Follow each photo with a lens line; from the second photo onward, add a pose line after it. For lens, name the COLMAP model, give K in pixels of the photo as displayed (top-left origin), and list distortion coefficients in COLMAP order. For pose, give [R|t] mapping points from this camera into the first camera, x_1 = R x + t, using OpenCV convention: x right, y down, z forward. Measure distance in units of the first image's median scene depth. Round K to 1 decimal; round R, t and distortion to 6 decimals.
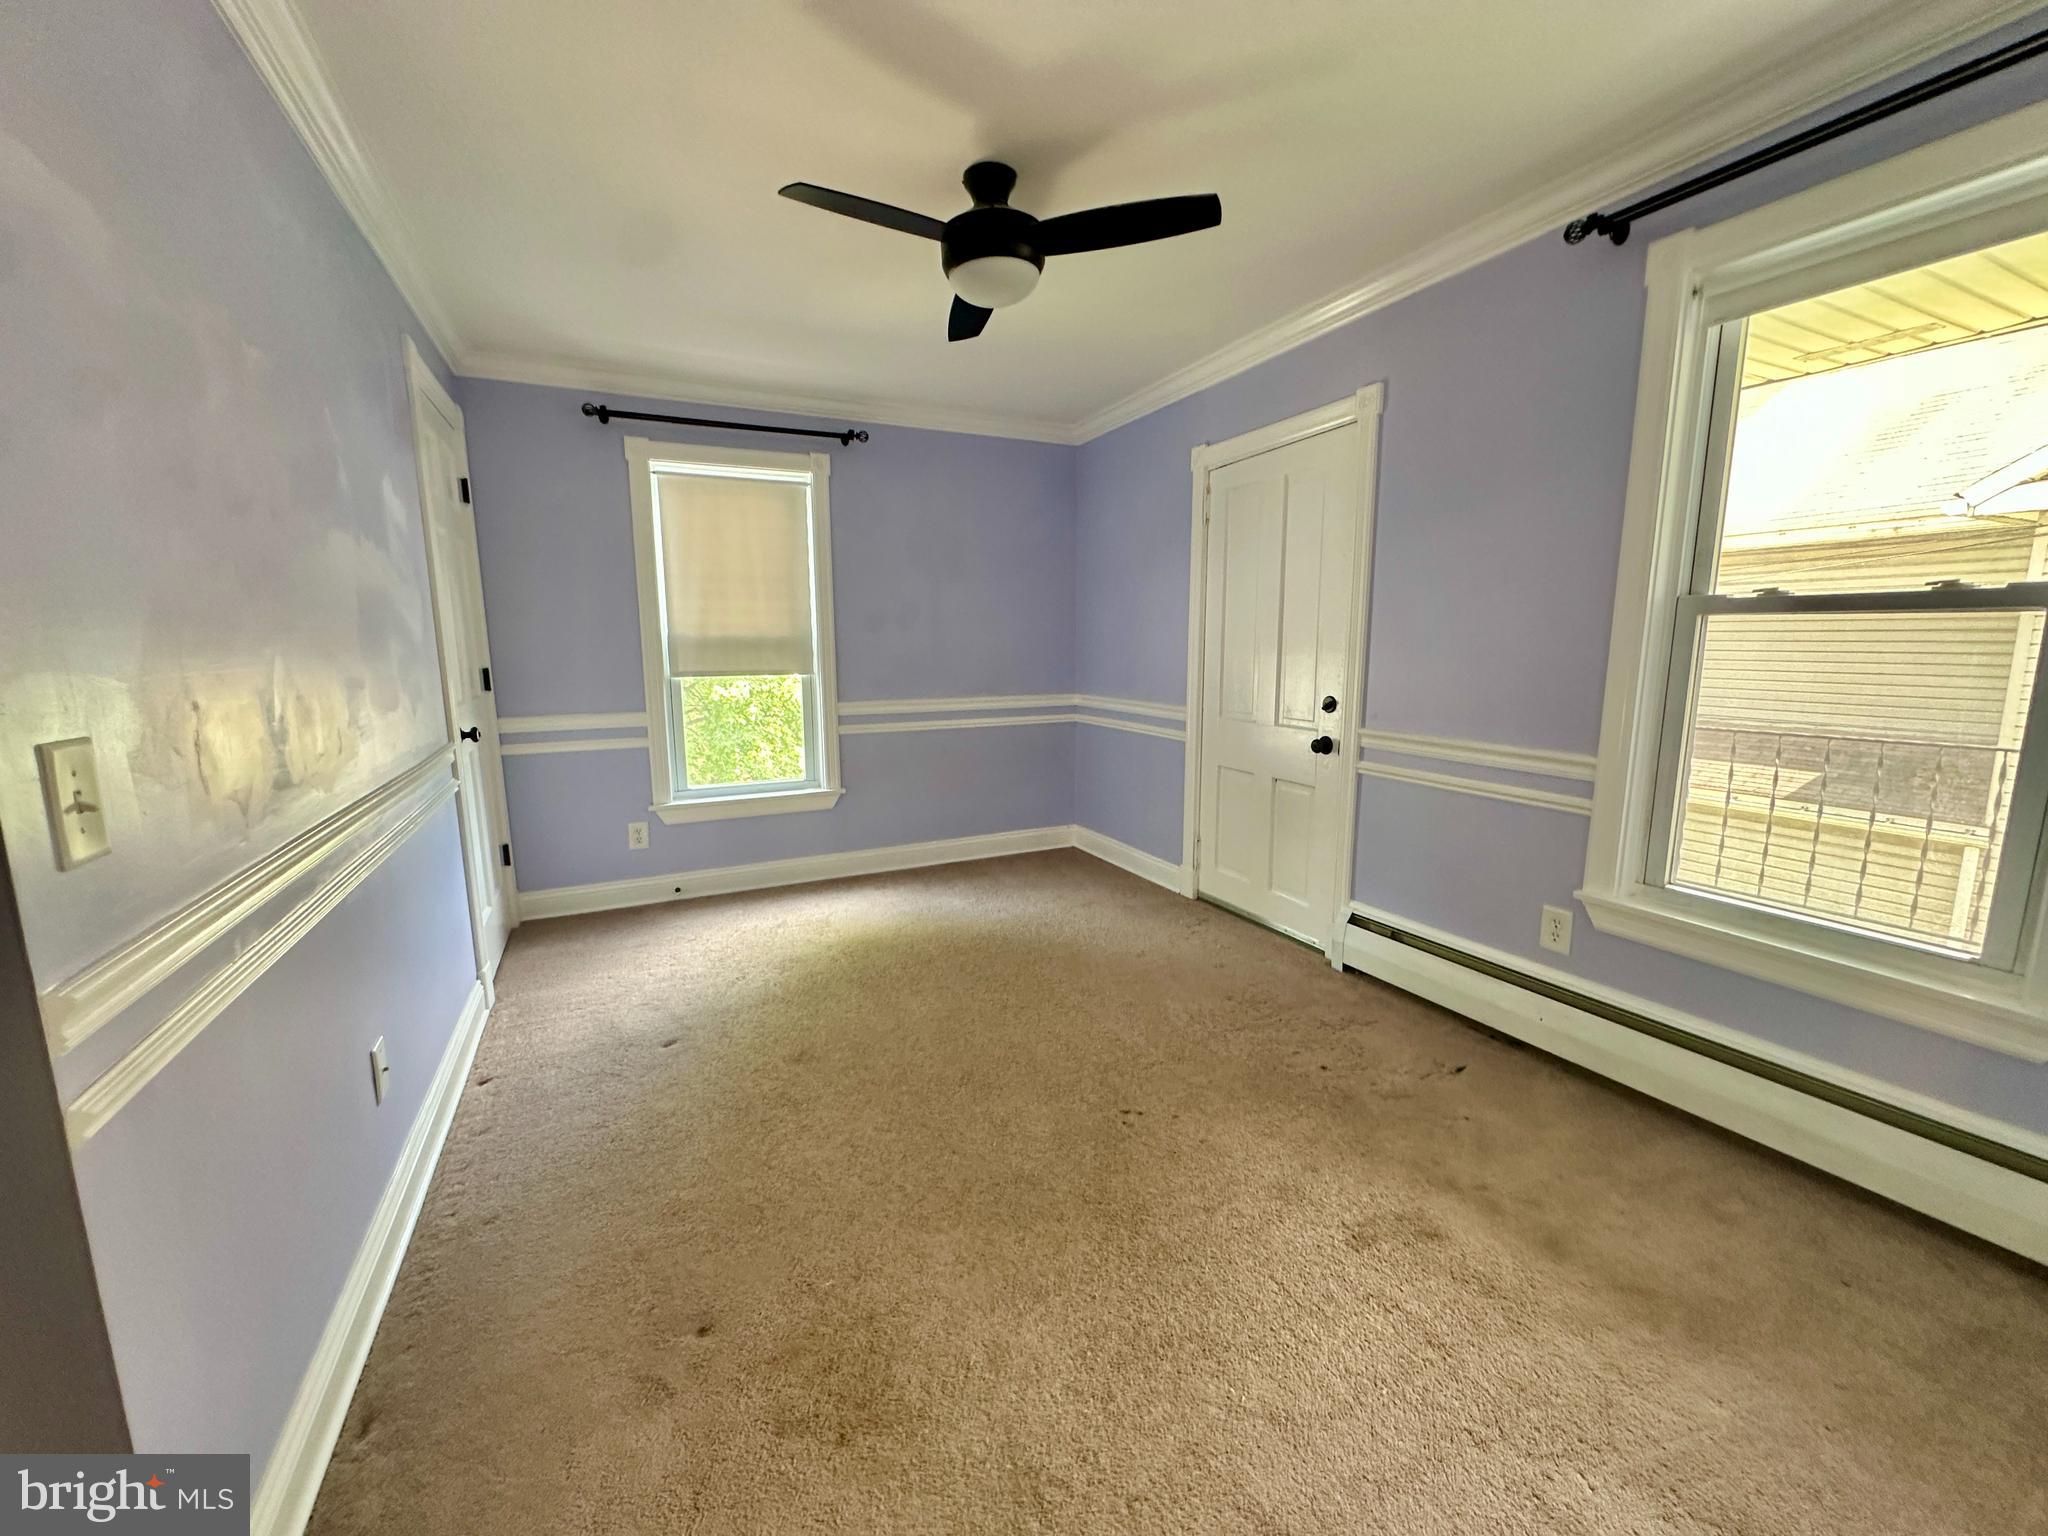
lens RADIAL K [[822.6, 0, 1022.9], [0, 822.6, 769.7], [0, 0, 1]] dist [-0.004186, 0.000560]
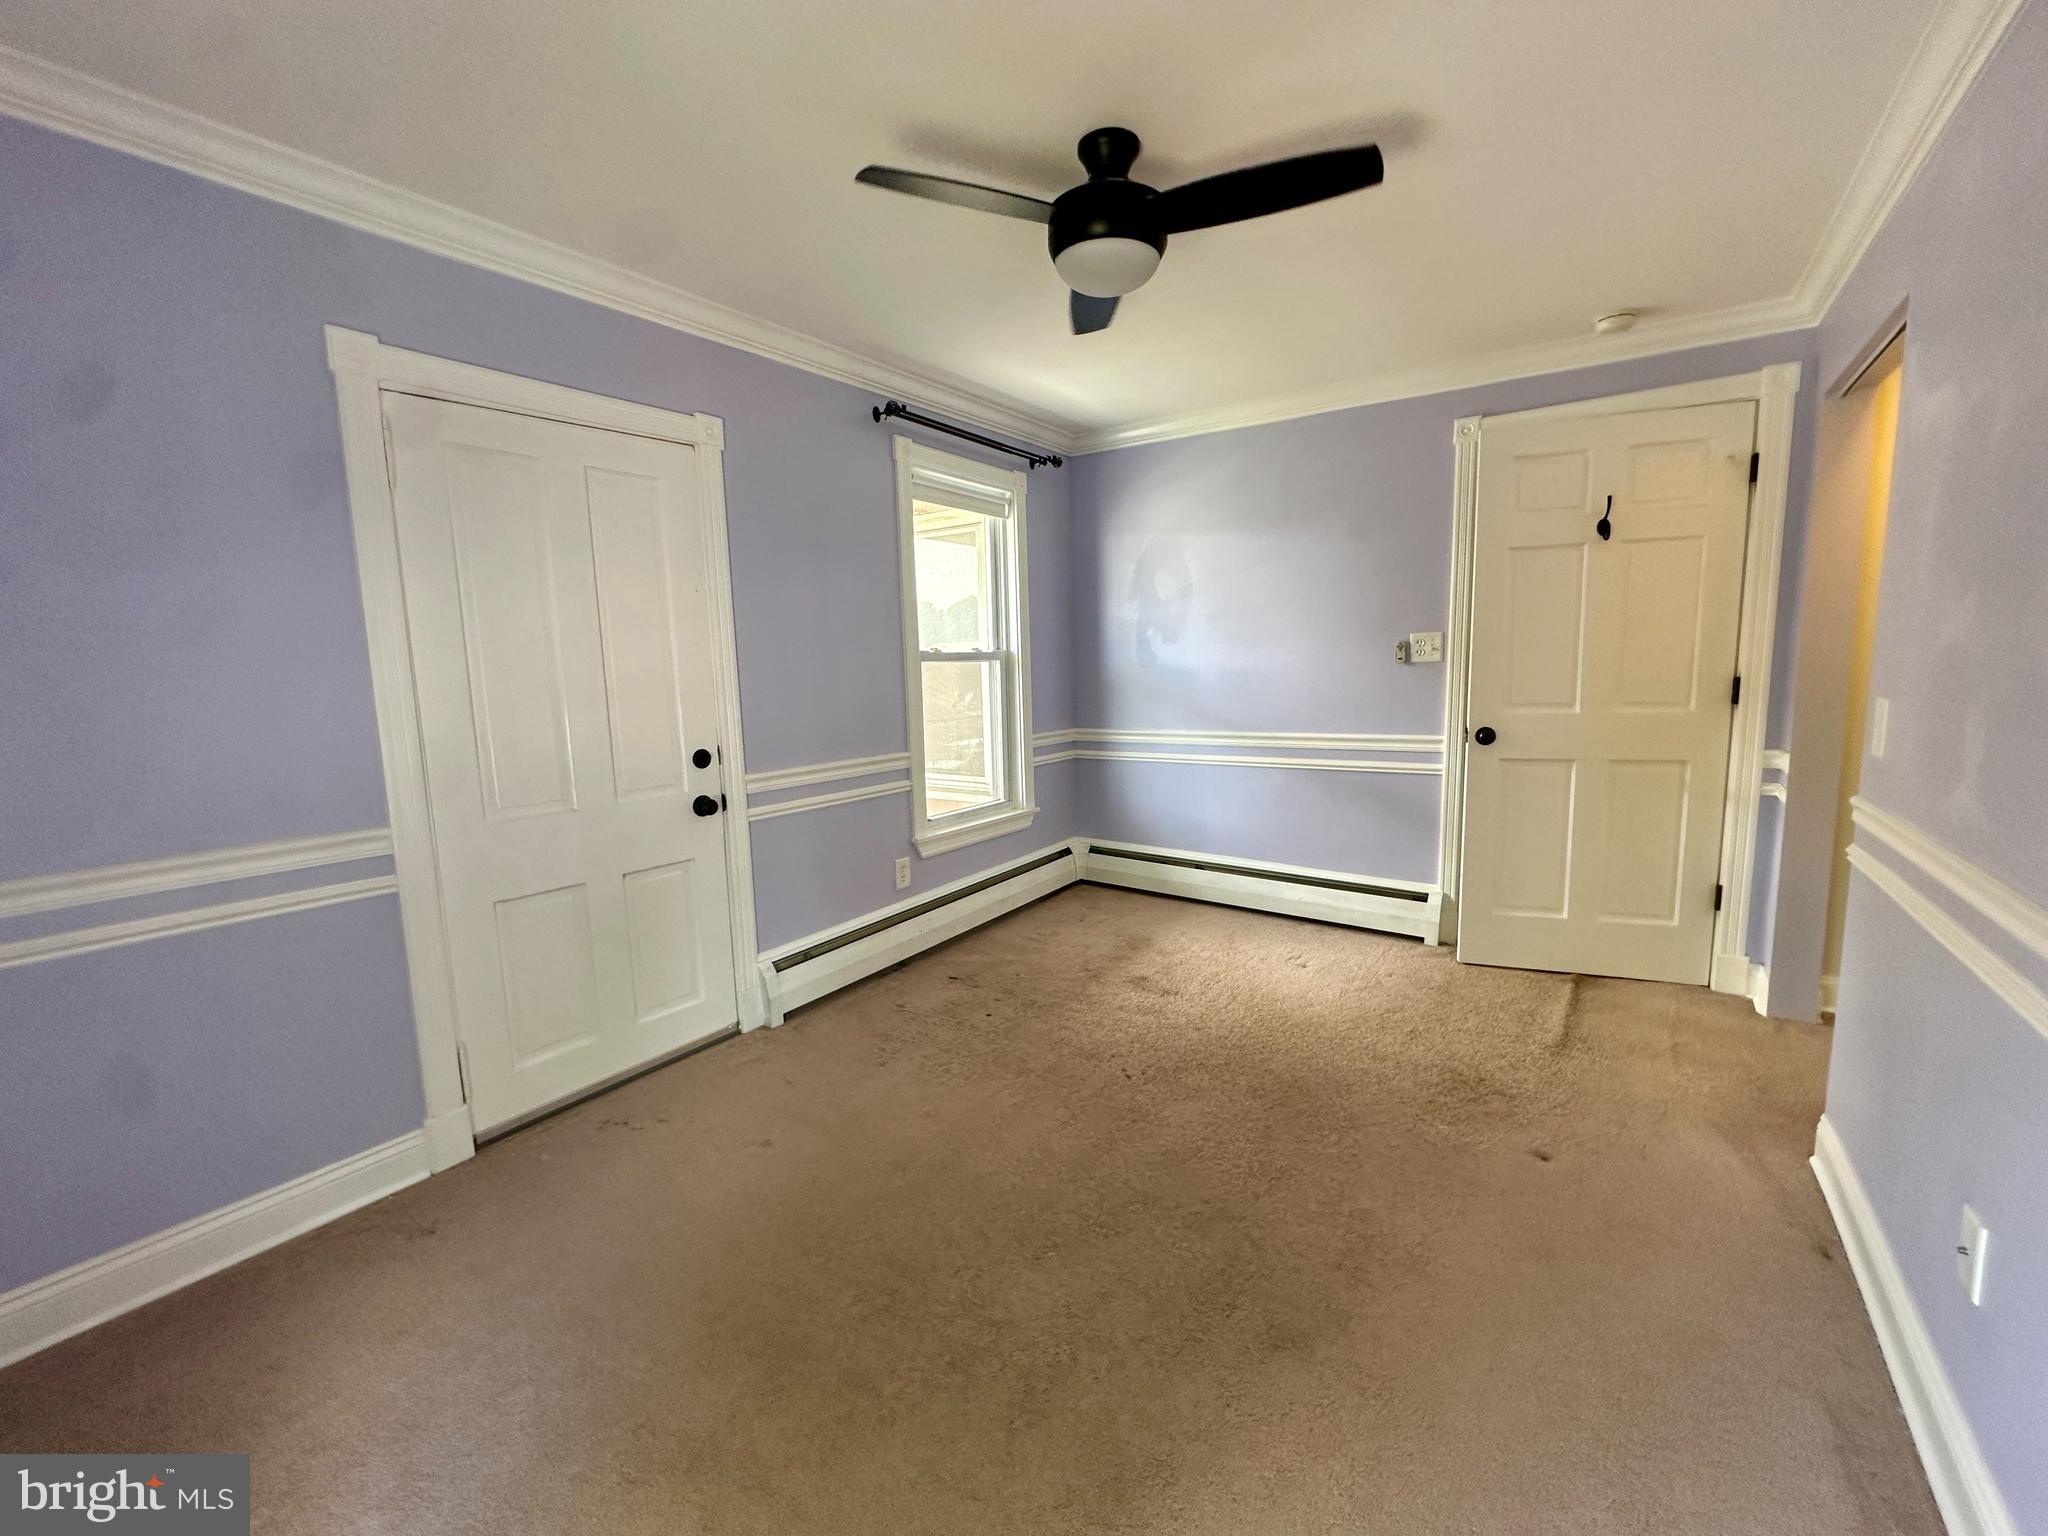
lens RADIAL K [[822.6, 0, 1022.9], [0, 822.6, 769.7], [0, 0, 1]] dist [-0.004186, 0.000560]
pose [[-0.477499, -0.095731, 0.873401, -0.526013], [0.167551, 0.965884, 0.197470, -0.174190], [-0.862509, 0.240631, -0.445169, 1.042774]]
